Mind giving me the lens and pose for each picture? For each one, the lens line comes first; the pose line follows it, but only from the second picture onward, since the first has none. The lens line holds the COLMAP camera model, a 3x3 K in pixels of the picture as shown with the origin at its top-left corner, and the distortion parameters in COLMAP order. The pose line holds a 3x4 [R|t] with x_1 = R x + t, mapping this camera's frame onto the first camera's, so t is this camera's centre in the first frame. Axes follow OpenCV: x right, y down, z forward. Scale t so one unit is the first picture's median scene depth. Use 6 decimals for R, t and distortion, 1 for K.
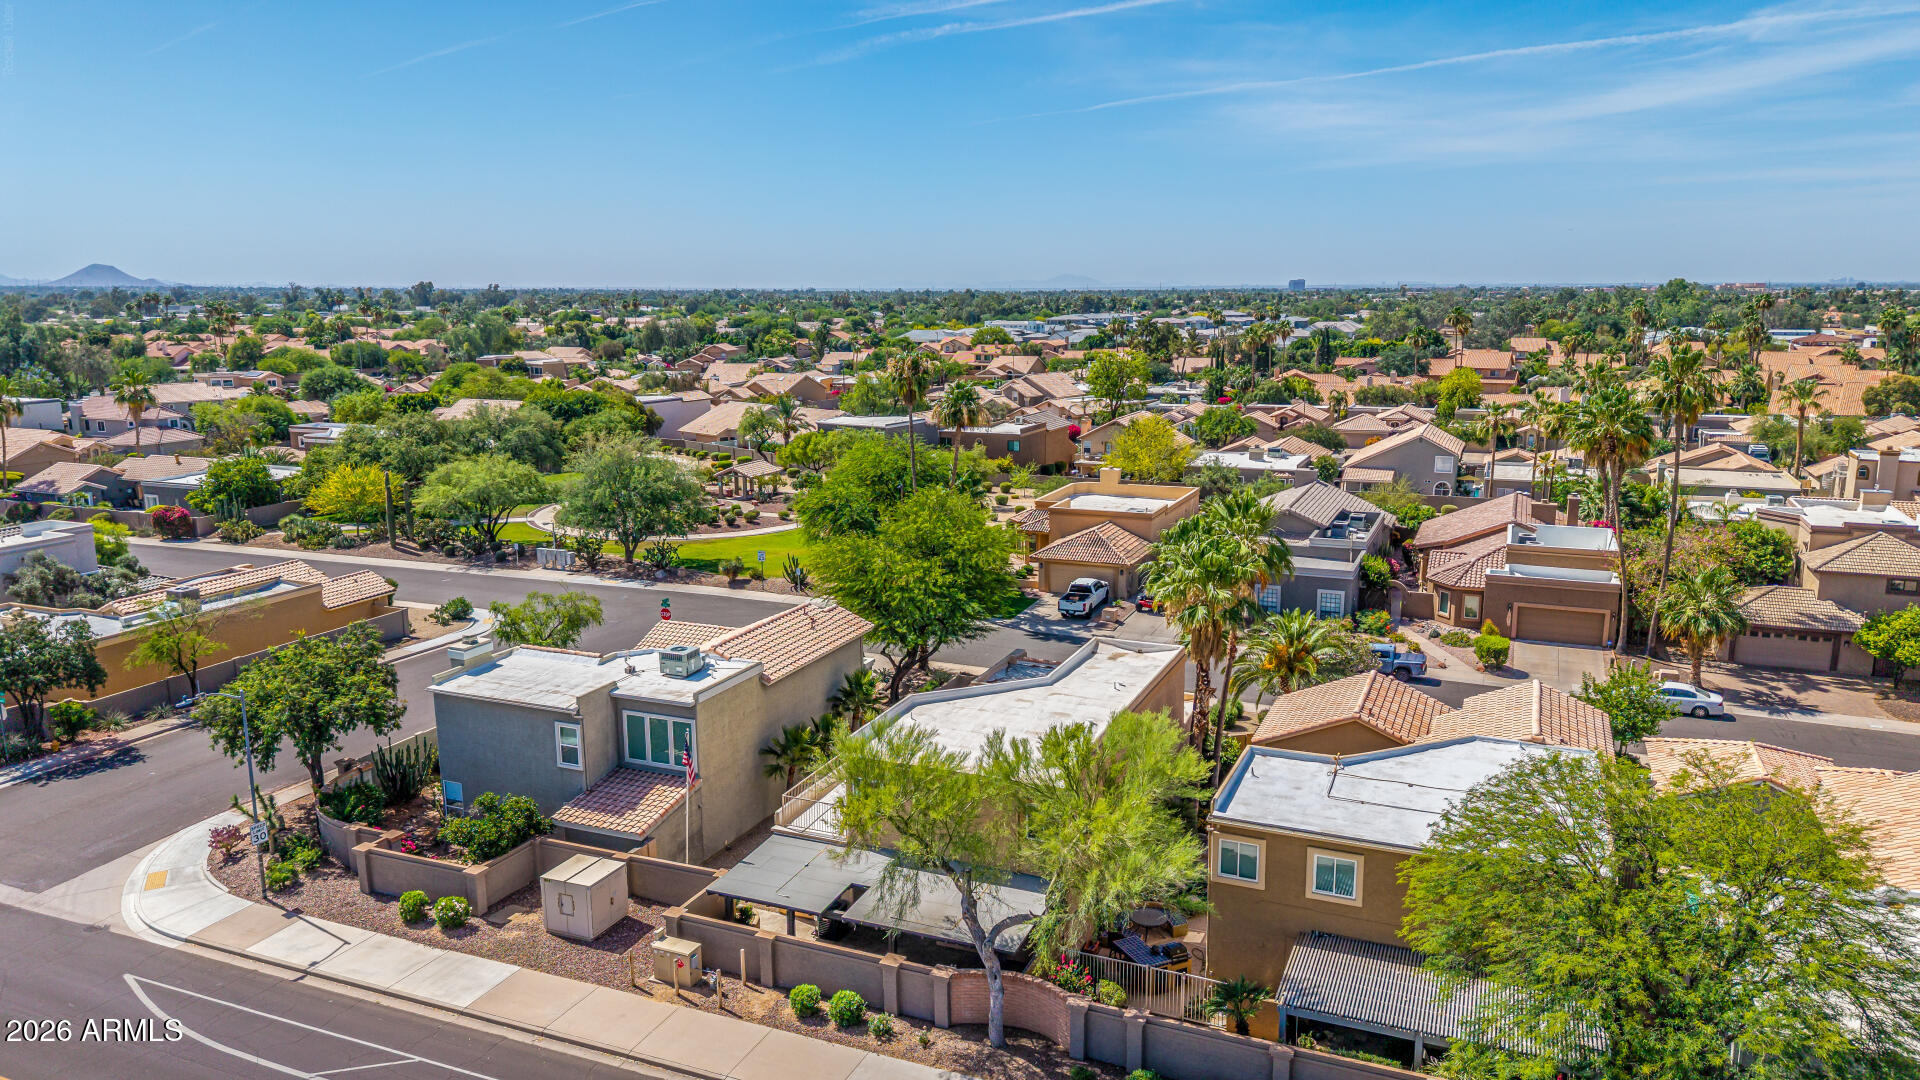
lens RADIAL K [[1260.2, 0, 960.0], [0, 1260.2, 540.0], [0, 0, 1]] dist [0.084913, -0.129889]
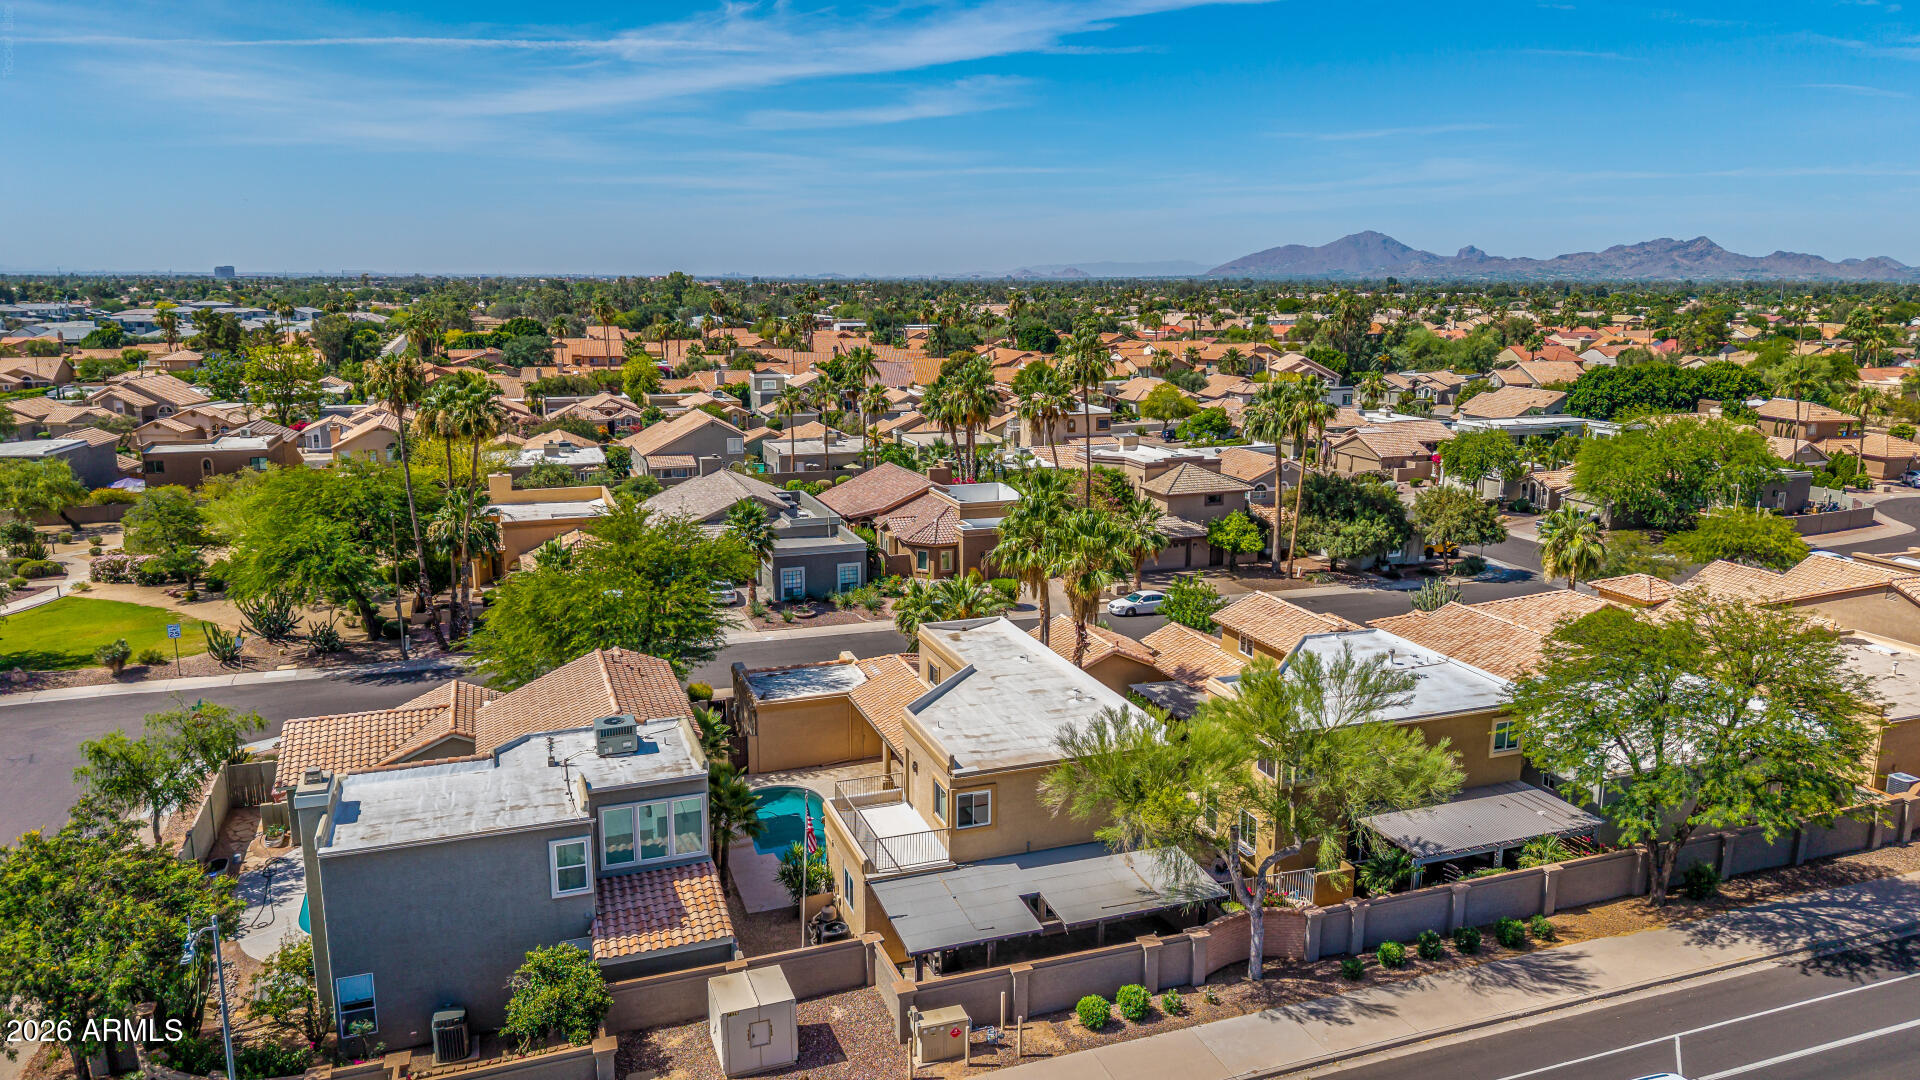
lens RADIAL K [[1260.2, 0, 960.0], [0, 1260.2, 540.0], [0, 0, 1]] dist [0.084913, -0.129889]
pose [[0.734622, -0.128904, 0.666119, -0.619097], [0.124831, 0.990705, 0.054048, -0.045942], [-0.666895, 0.043448, 0.743884, 0.259058]]
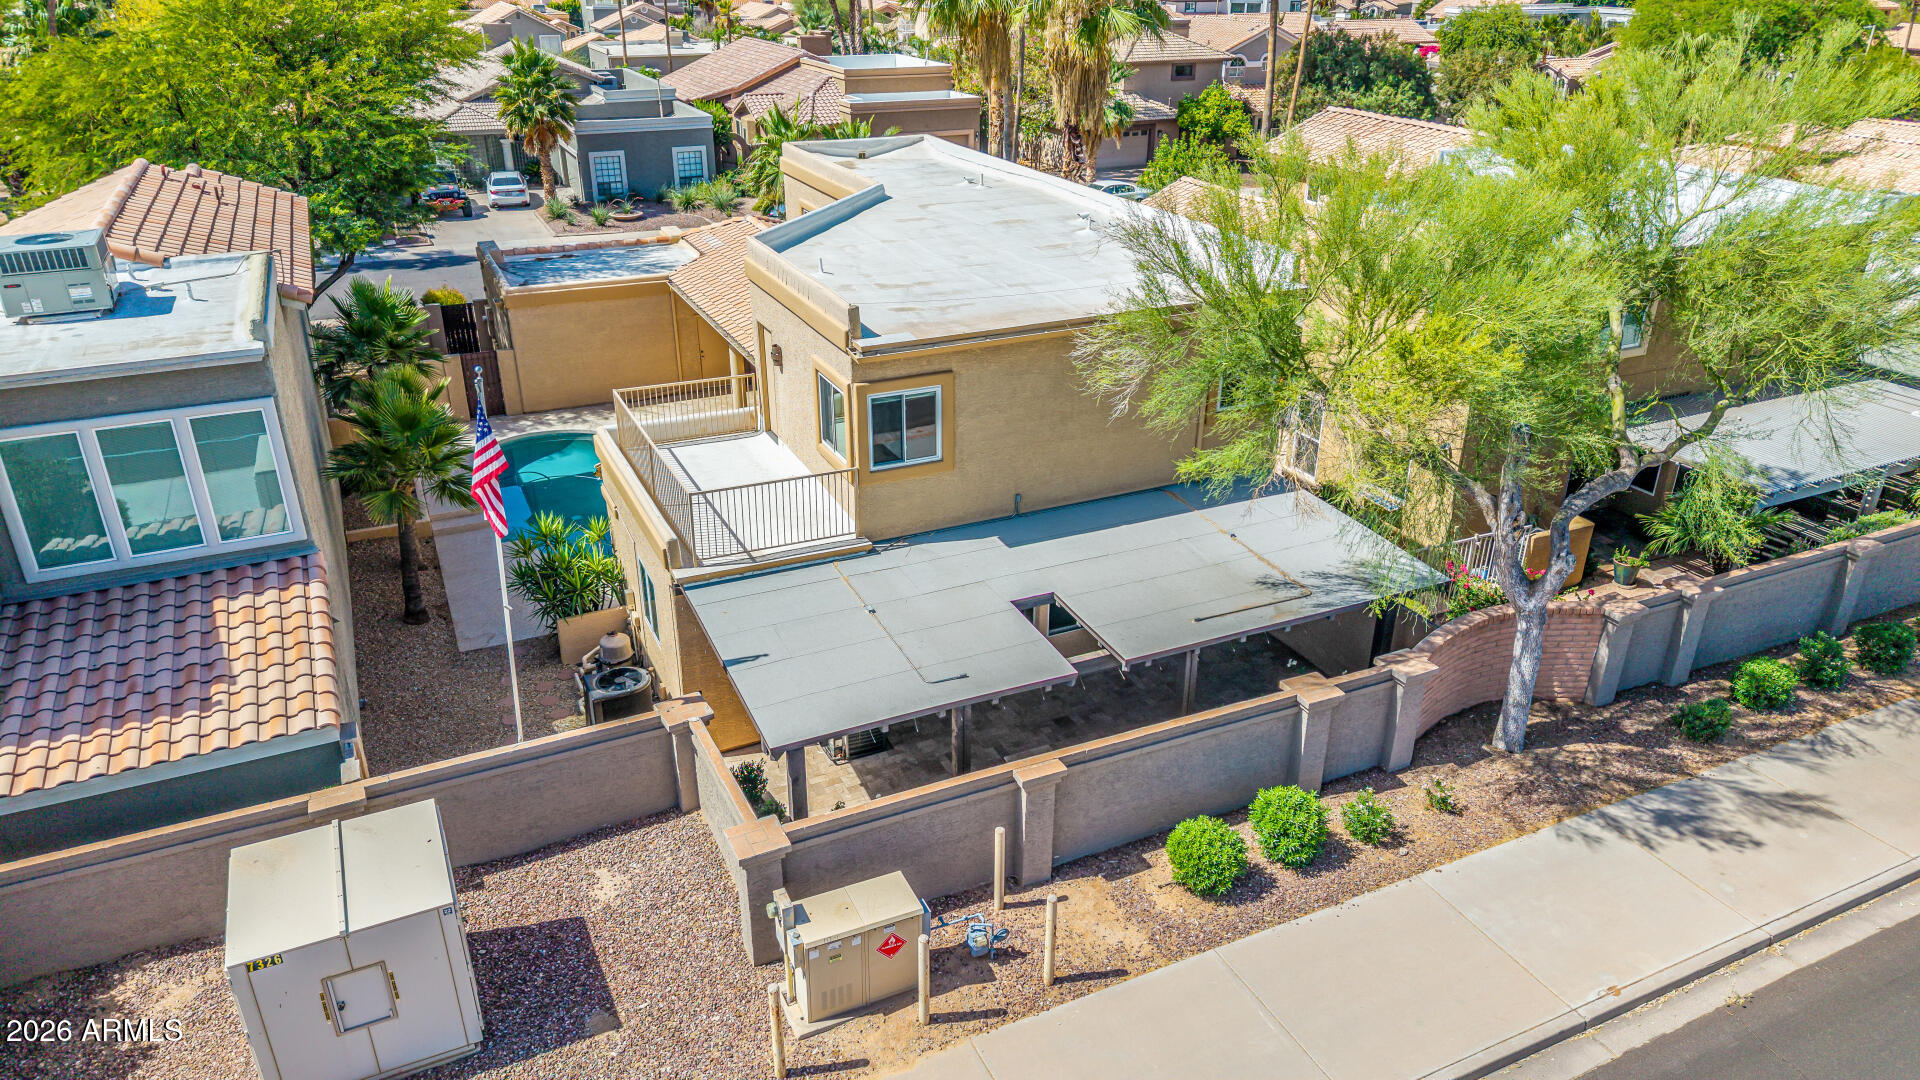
lens RADIAL K [[1272.0, 0, 960.0], [0, 1272.0, 540.0], [0, 0, 1]] dist [0.036660, -0.045252]
pose [[0.670598, -0.308048, 0.674837, -0.332183], [0.134470, 0.945111, 0.297796, 0.099915], [-0.729532, -0.108956, 0.675213, 0.614068]]
